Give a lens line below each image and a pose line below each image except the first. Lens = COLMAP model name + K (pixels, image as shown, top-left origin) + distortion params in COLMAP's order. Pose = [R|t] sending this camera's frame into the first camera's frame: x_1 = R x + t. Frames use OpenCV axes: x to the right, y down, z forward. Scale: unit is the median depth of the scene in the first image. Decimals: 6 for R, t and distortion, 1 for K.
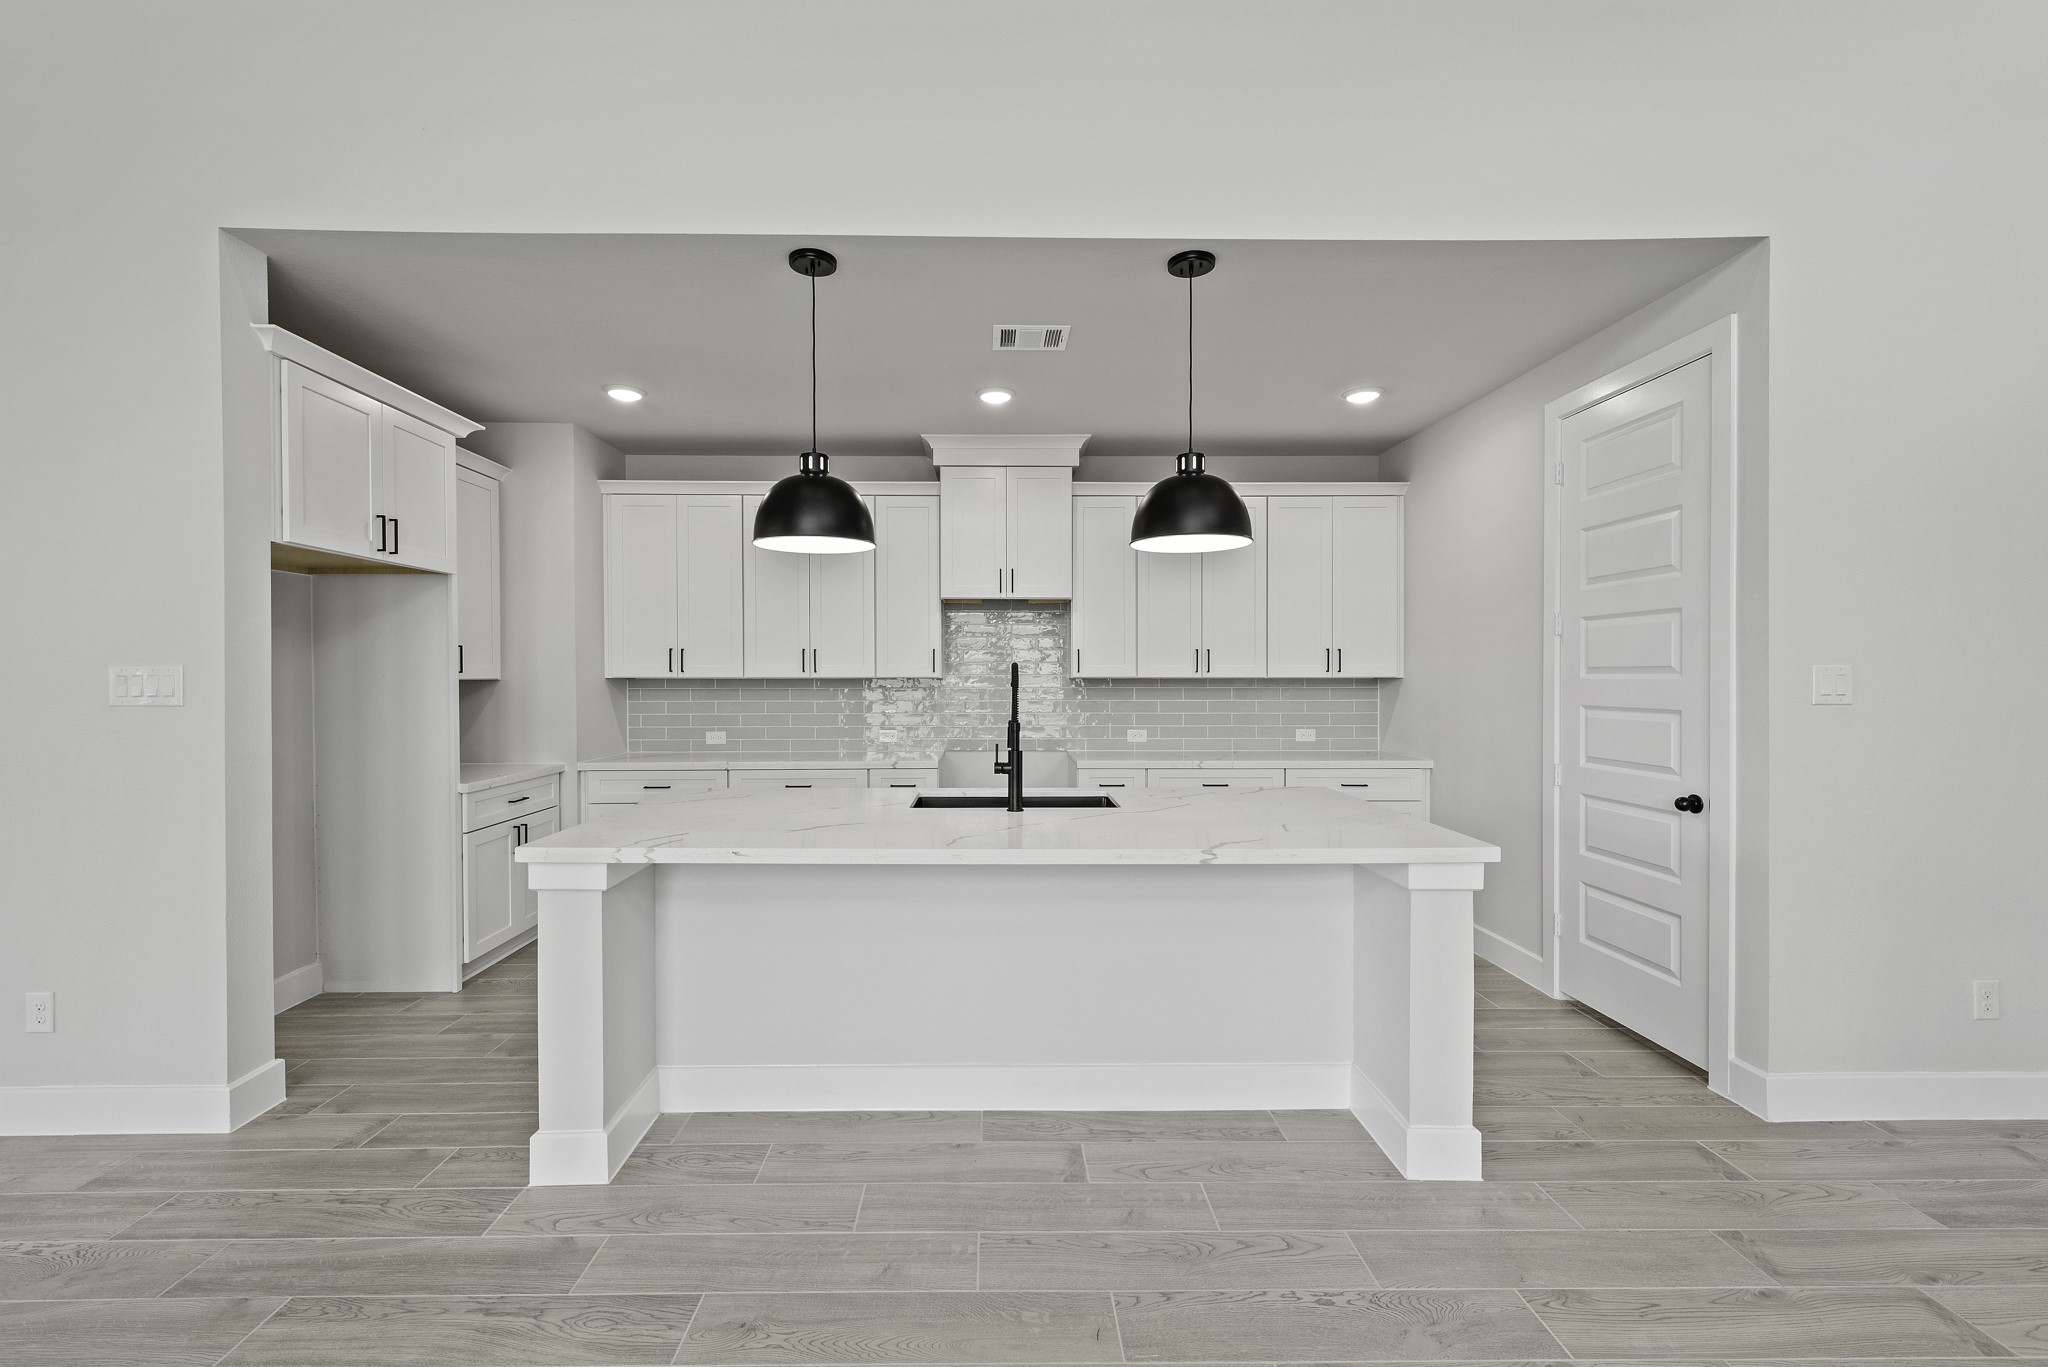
lens RADIAL K [[845.2, 0, 1005.8], [0, 845.2, 684.2], [0, 0, 1]] dist [0.004057, -0.000011]
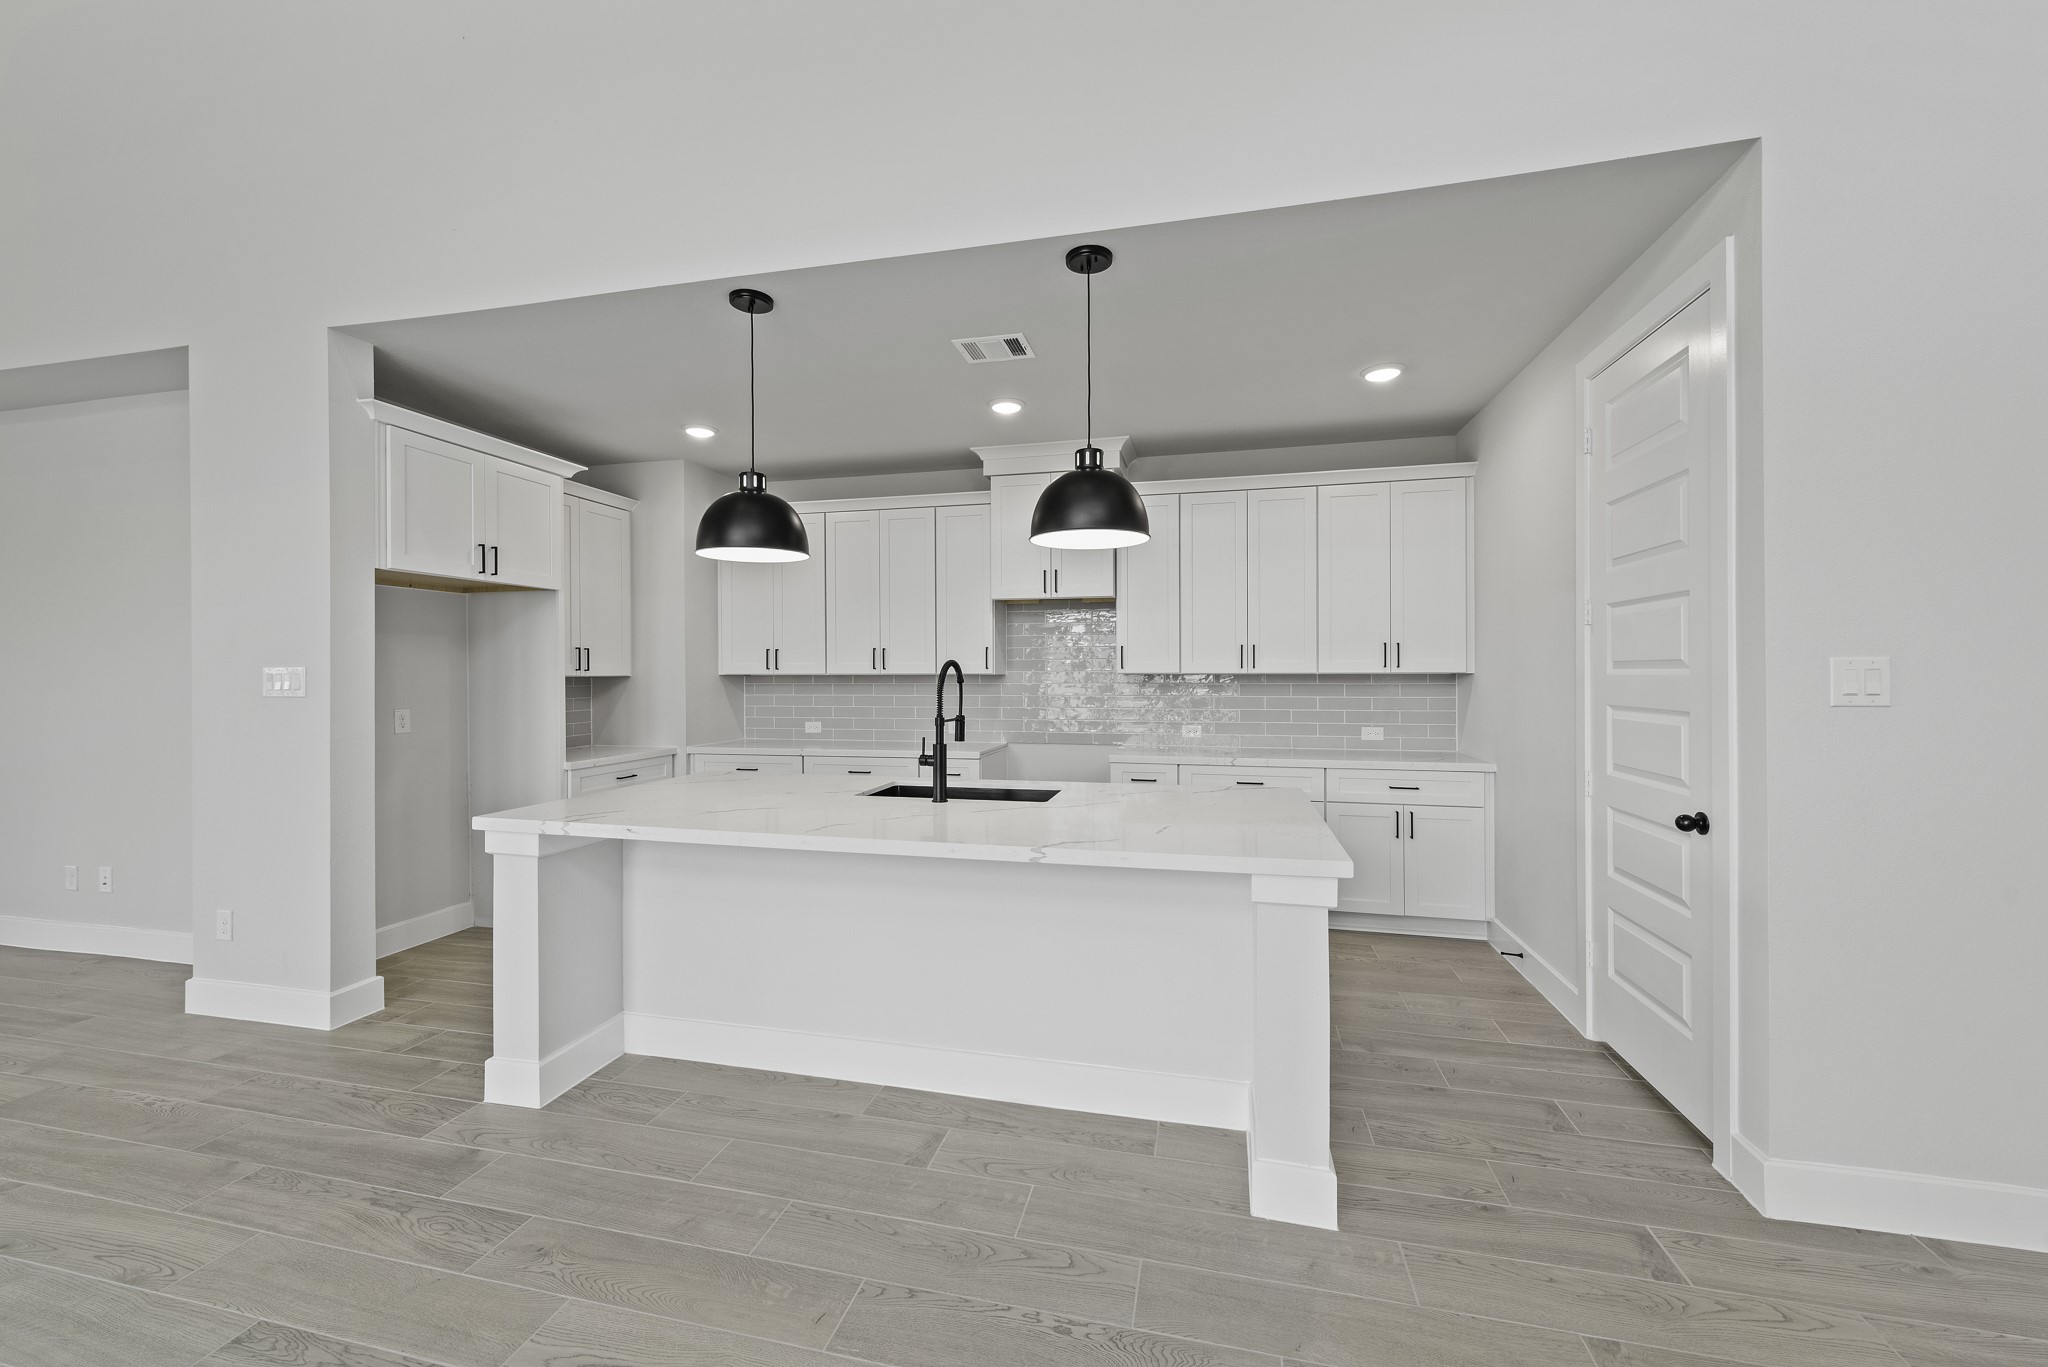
lens RADIAL K [[788.0, 0, 1032.7], [0, 788.0, 673.0], [0, 0, 1]] dist [0.003388, 0.000012]
pose [[0.971046, -0.002070, -0.238884, 0.387702], [0.000079, 0.999965, -0.008343, -0.001329], [0.238893, 0.008083, 0.971012, 0.086385]]
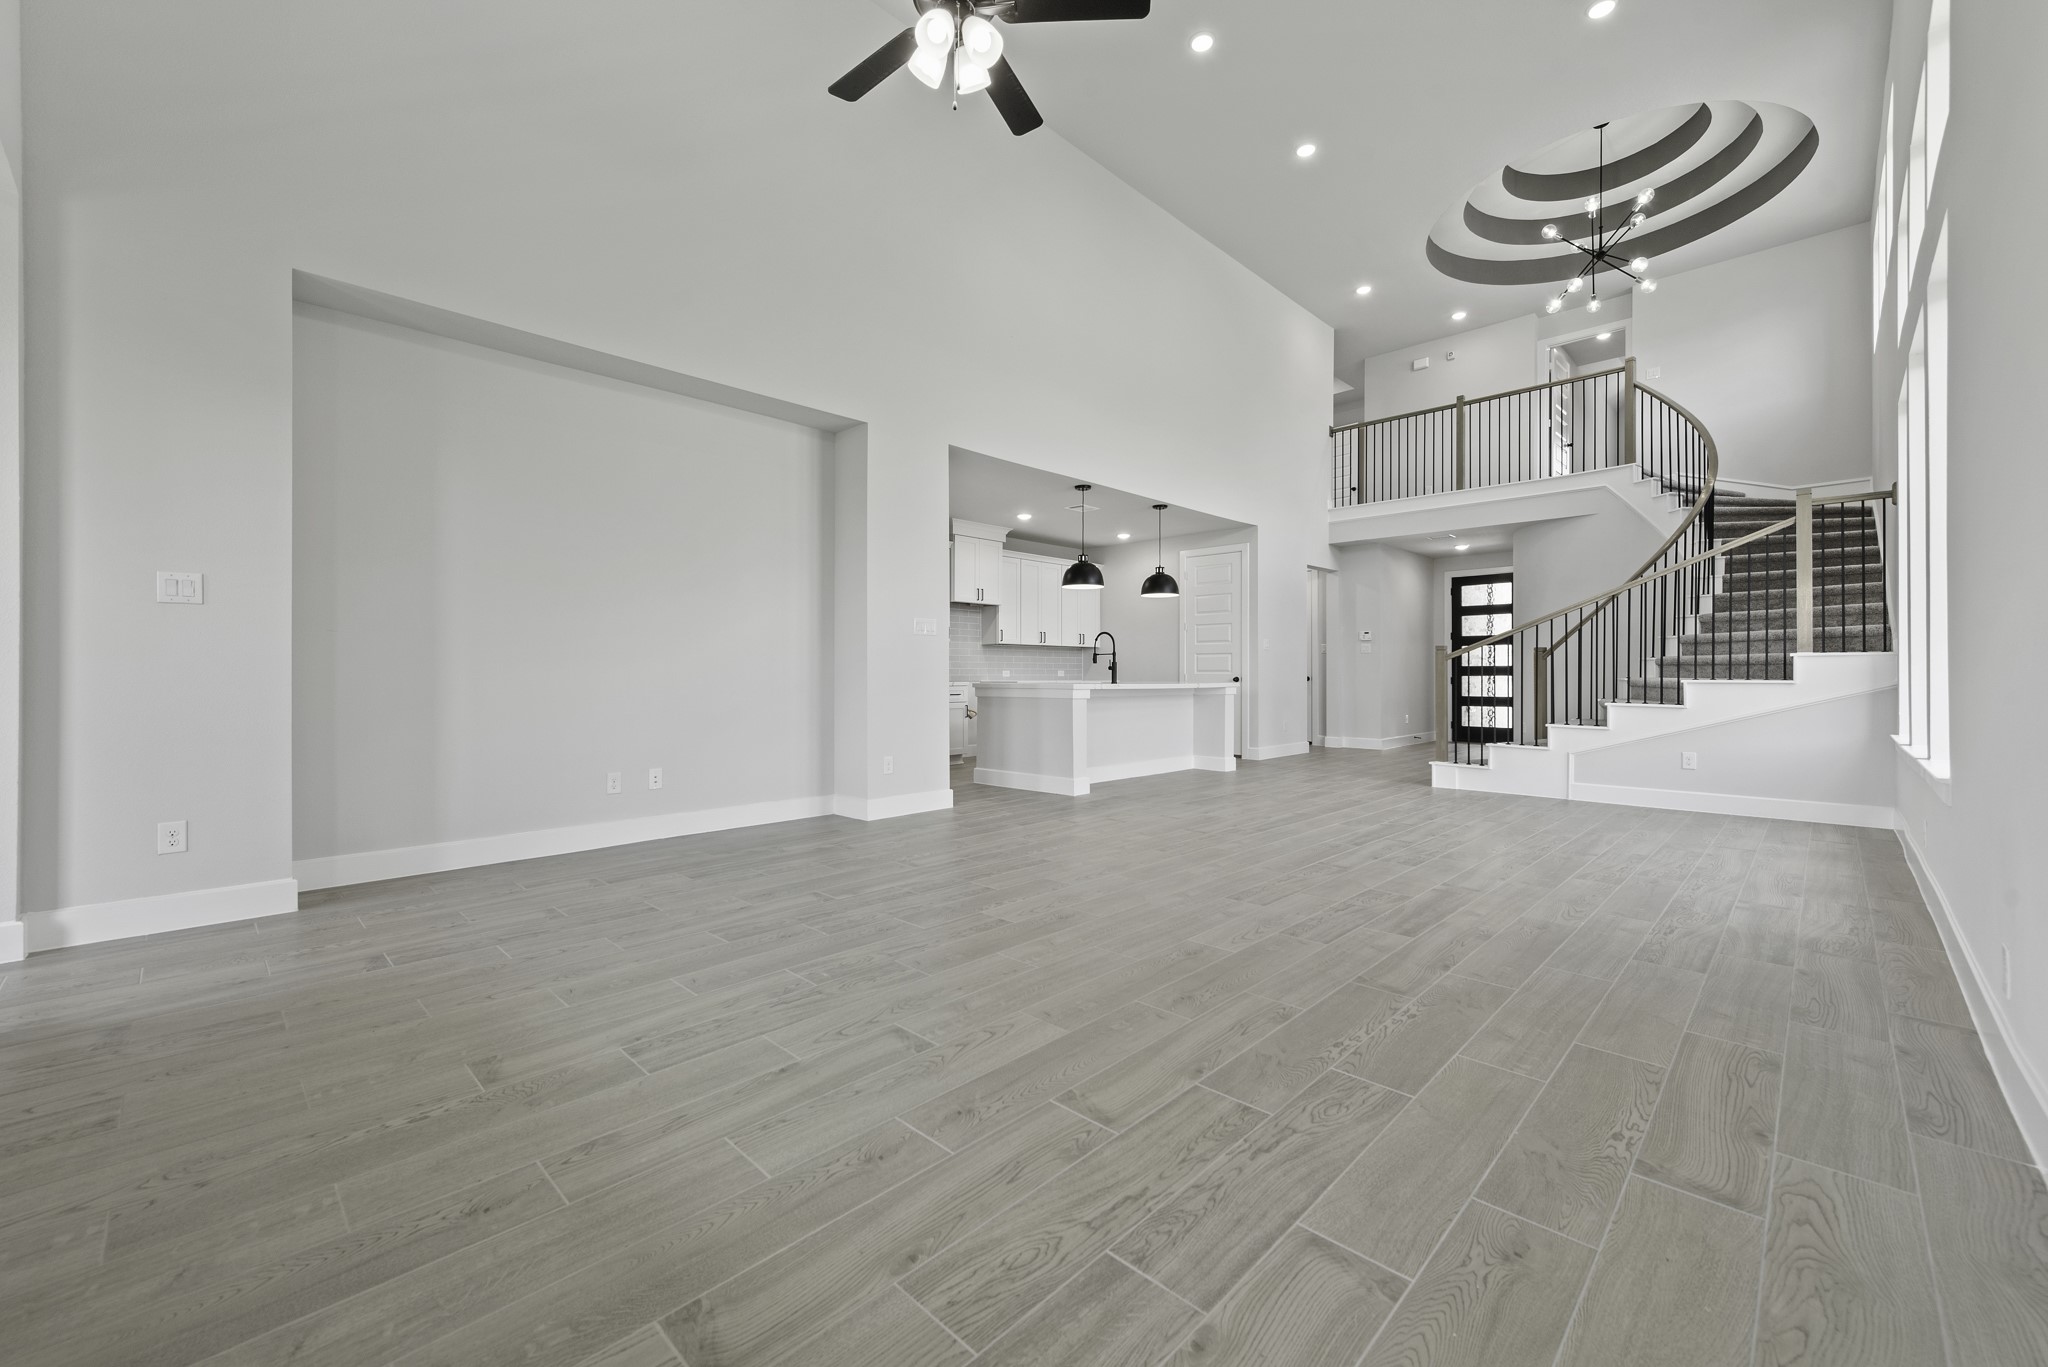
lens RADIAL K [[810.6, 0, 1028.2], [0, 810.6, 680.2], [0, 0, 1]] dist [0.016513, -0.006123]
pose [[0.705480, -0.005542, 0.708708, -2.353890], [0.007410, 0.999972, 0.000443, 0.148936], [-0.708691, 0.004939, 0.705501, -0.816523]]
